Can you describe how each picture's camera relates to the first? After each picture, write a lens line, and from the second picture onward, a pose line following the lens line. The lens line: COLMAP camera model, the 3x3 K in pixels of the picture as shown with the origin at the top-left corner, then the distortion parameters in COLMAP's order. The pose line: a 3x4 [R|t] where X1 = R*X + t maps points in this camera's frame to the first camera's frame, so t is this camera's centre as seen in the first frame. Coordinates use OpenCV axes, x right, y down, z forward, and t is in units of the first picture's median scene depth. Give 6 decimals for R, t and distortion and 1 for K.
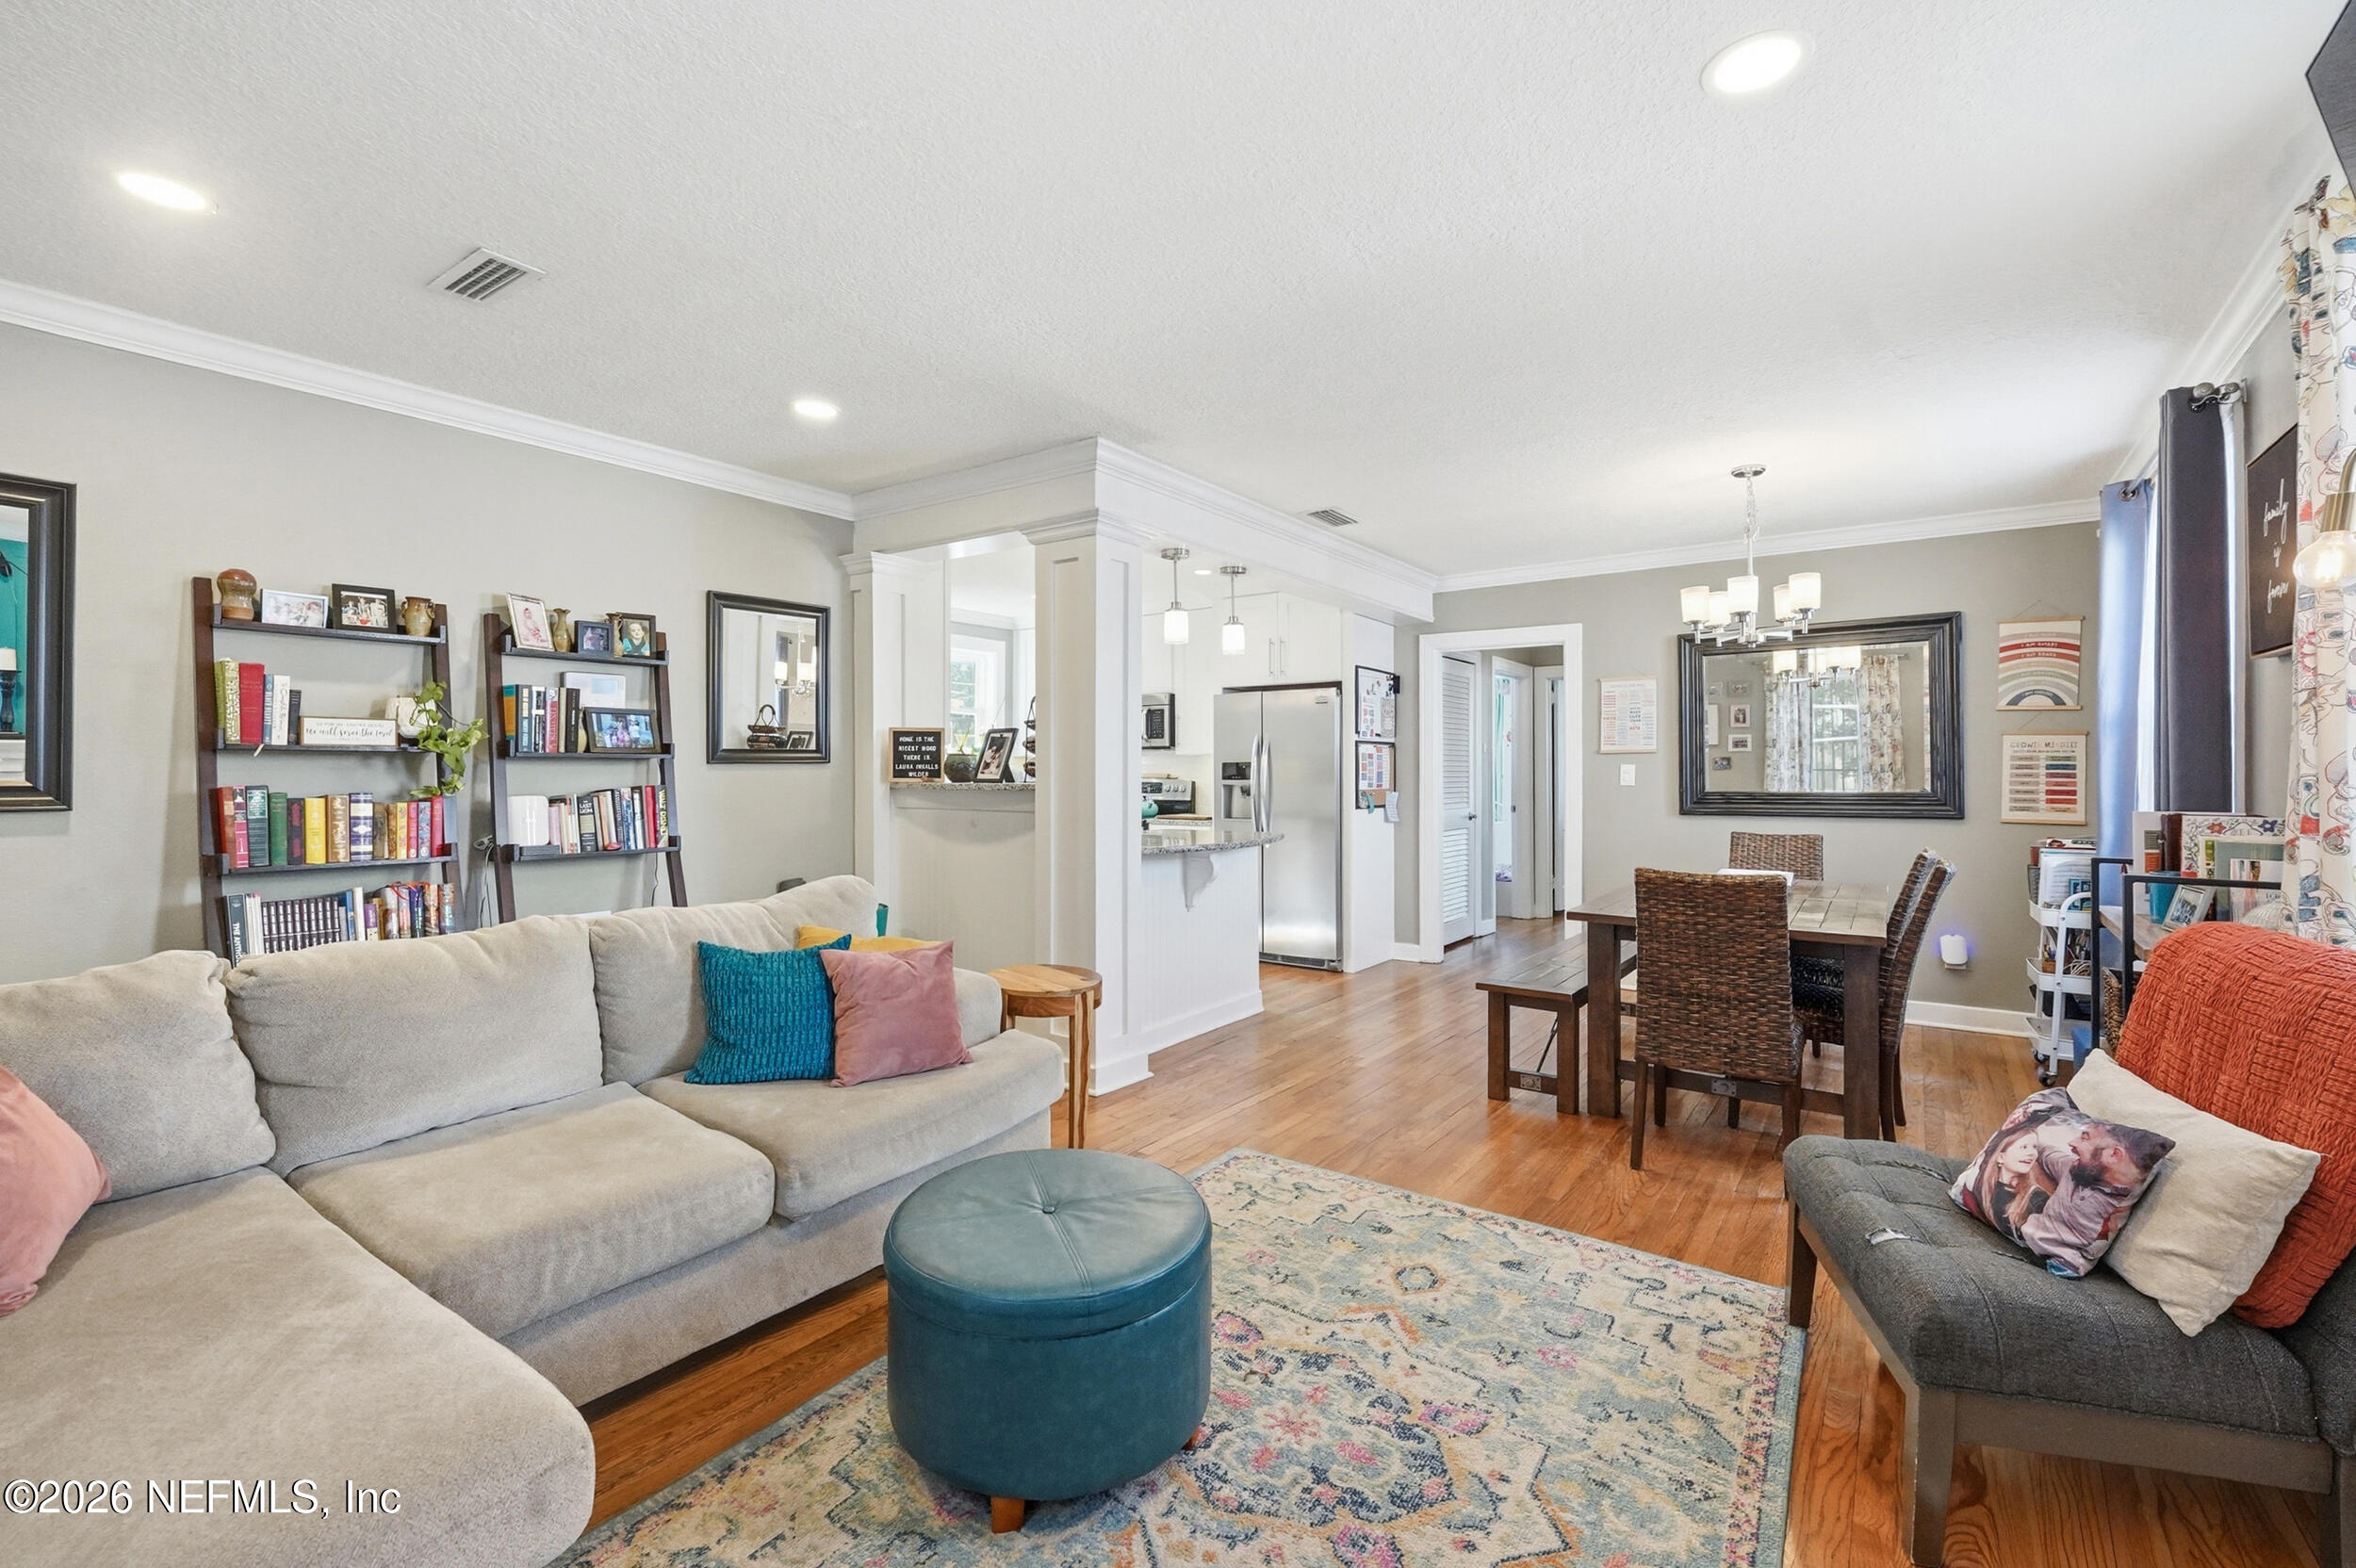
lens RADIAL K [[995.2, 0, 1179.2], [0, 995.2, 761.2], [0, 0, 1]] dist [0.004659, 0.000210]
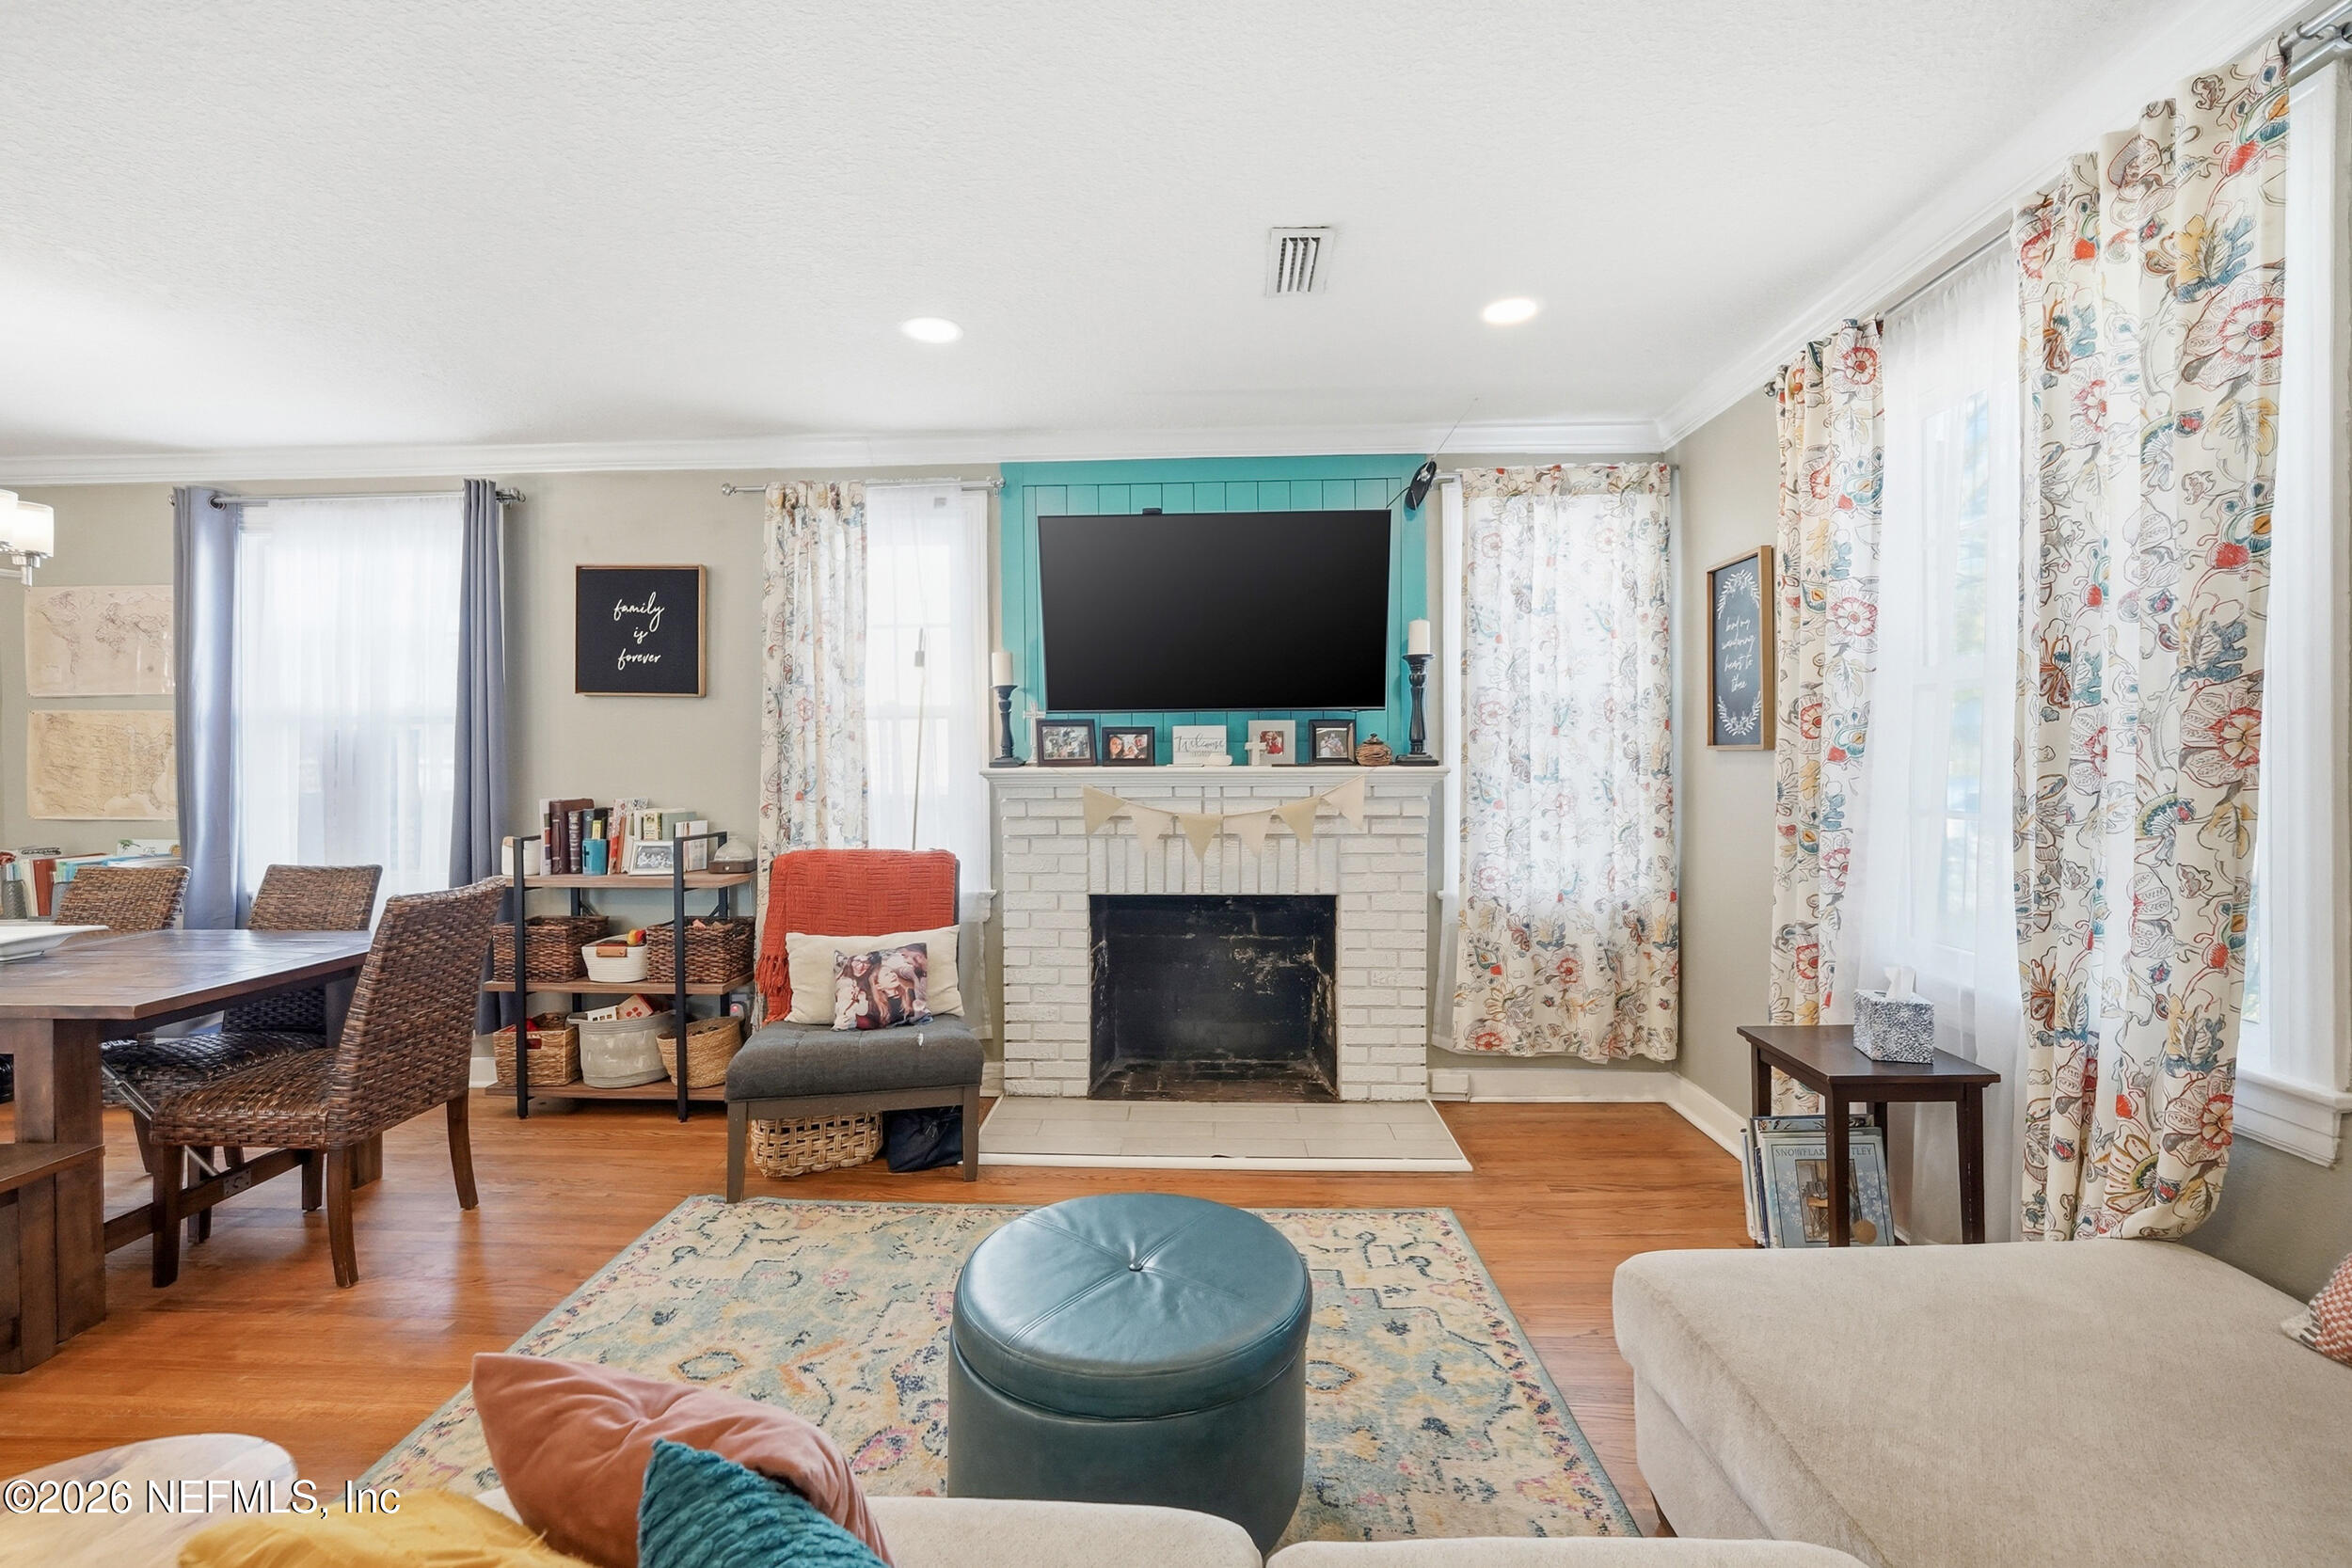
lens RADIAL K [[976.1, 0, 1181.3], [0, 976.1, 762.1], [0, 0, 1]] dist [-0.004756, 0.001039]
pose [[-0.566105, -0.003628, 0.824325, -0.384908], [-0.006077, 0.999982, 0.000228, -0.004294], [-0.824311, -0.004880, -0.566116, 0.641389]]
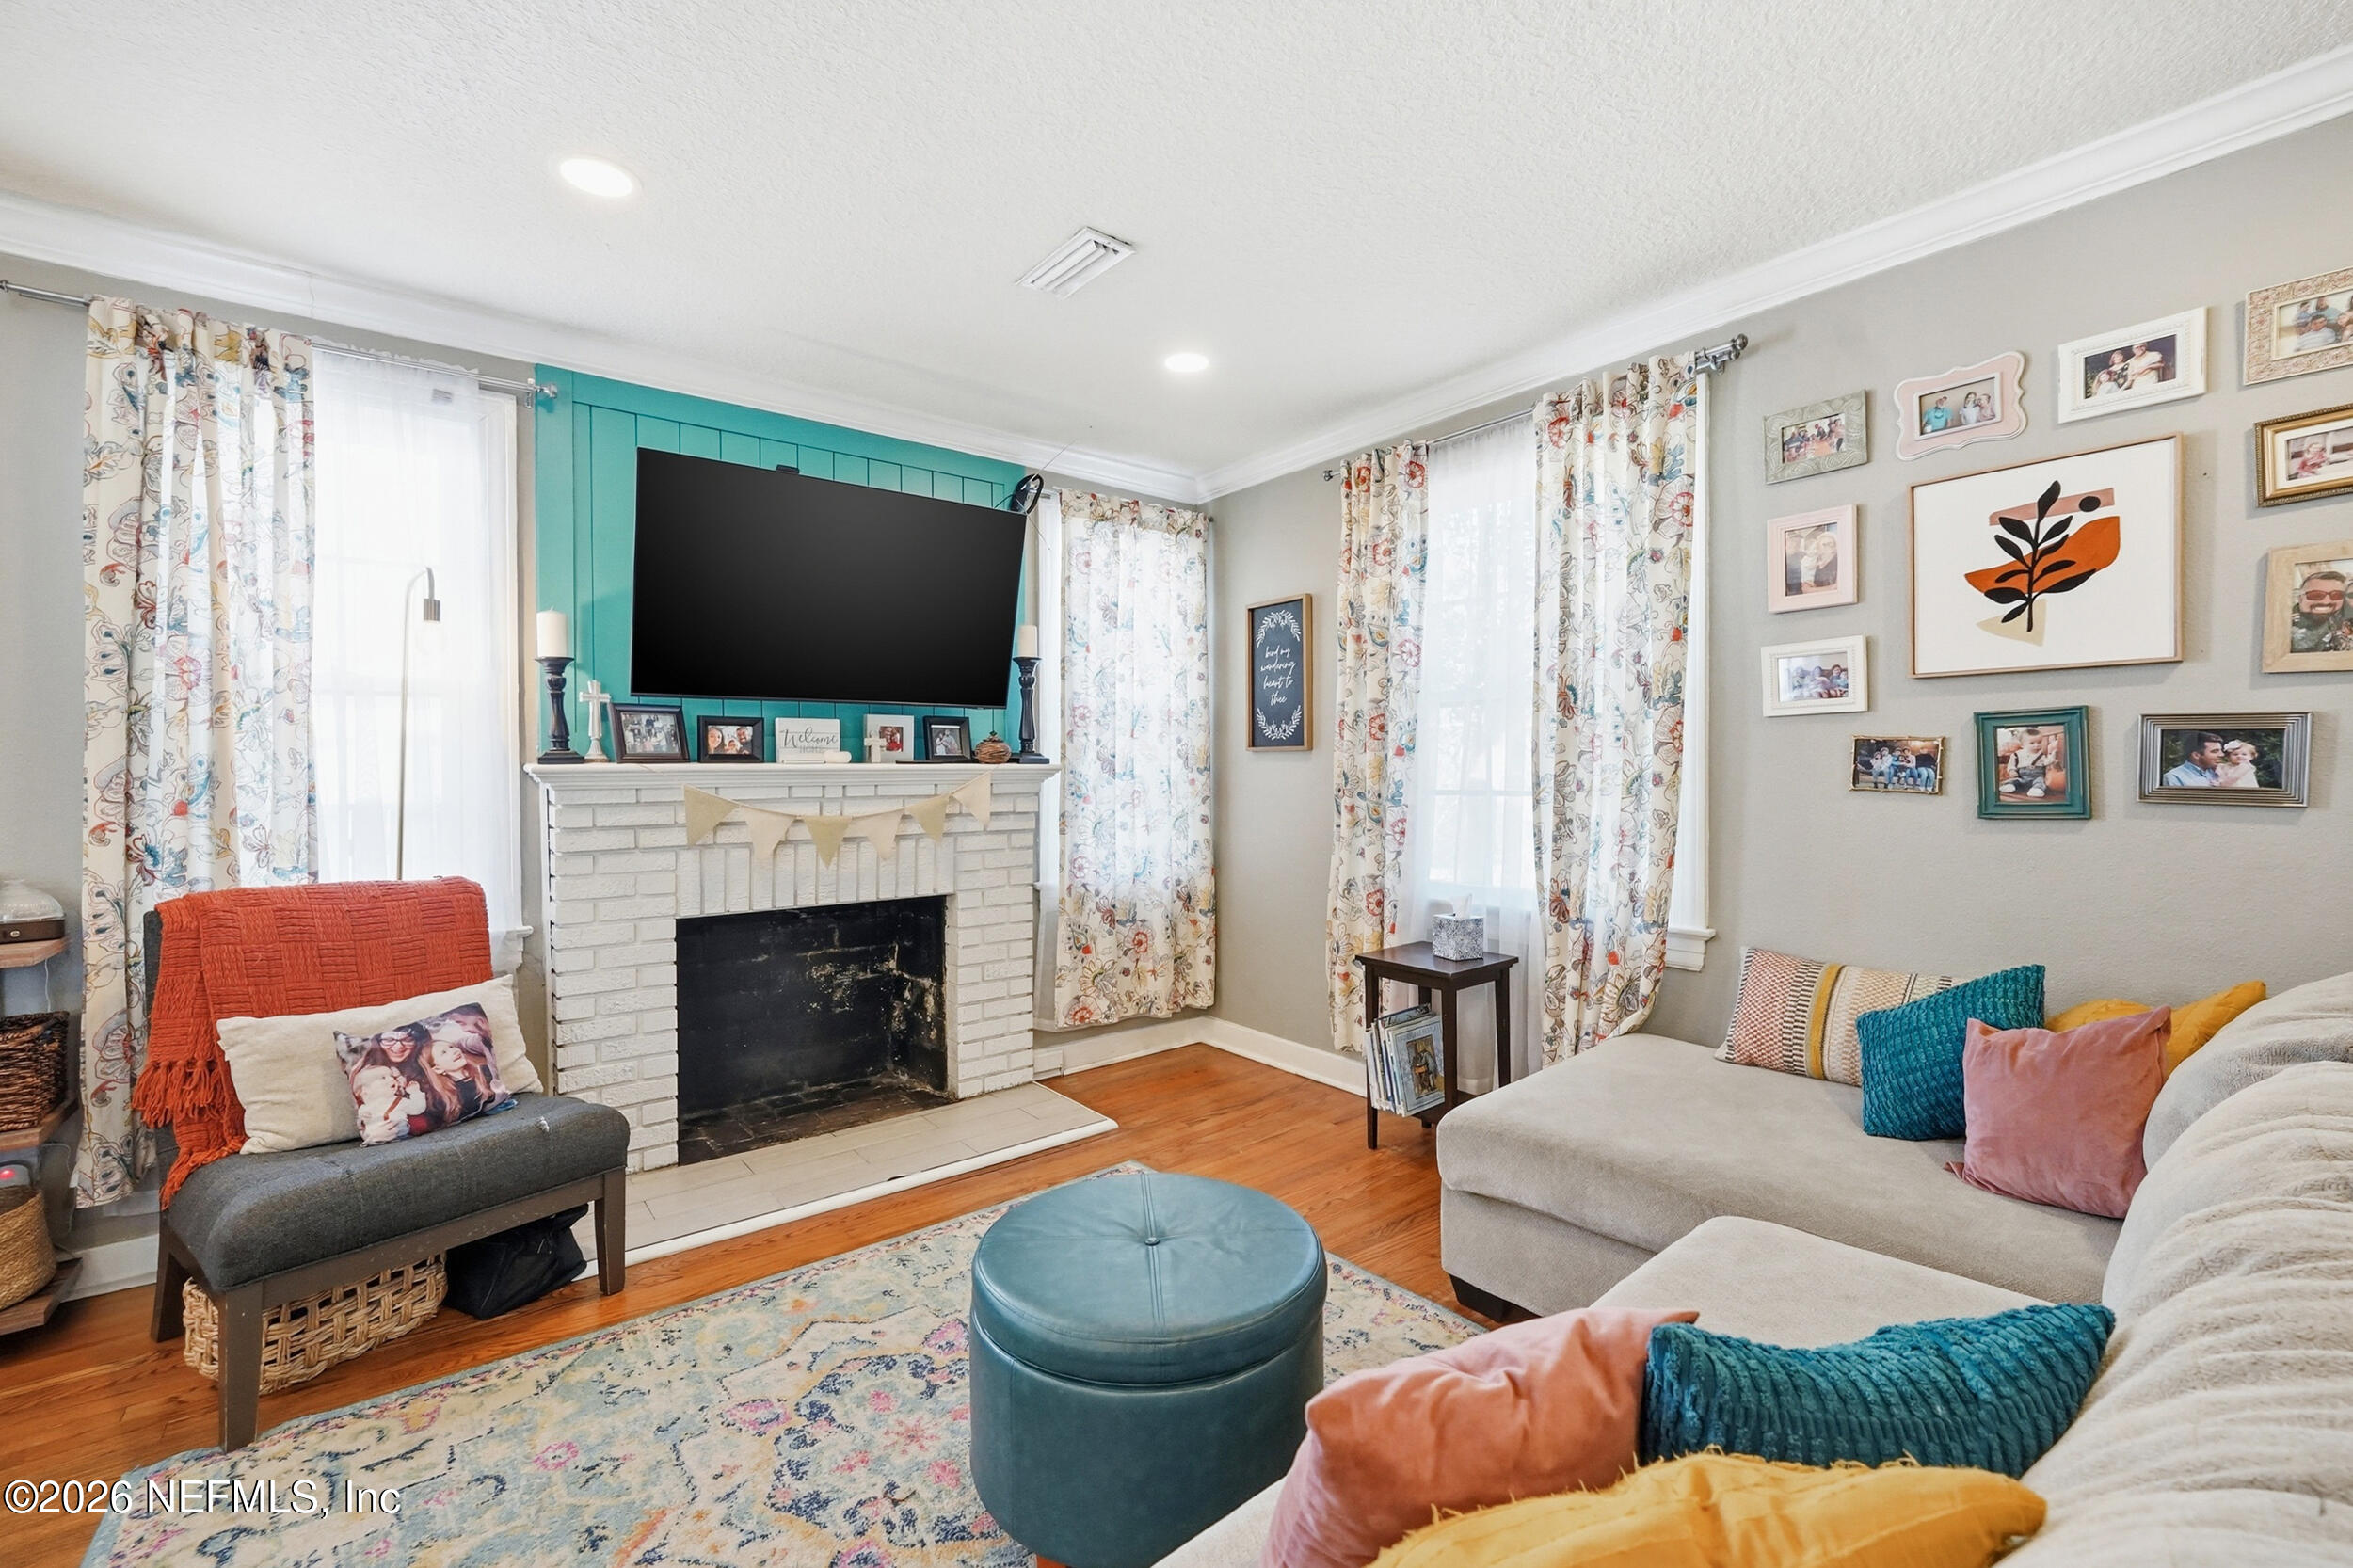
lens RADIAL K [[976.6, 0, 1180.2], [0, 976.6, 782.4], [0, 0, 1]] dist [-0.004756, 0.001039]
pose [[-0.967631, -0.001300, 0.252365, -0.166281], [-0.000305, 0.999992, 0.003979, 0.010887], [-0.252368, 0.003773, -0.967624, 0.811396]]
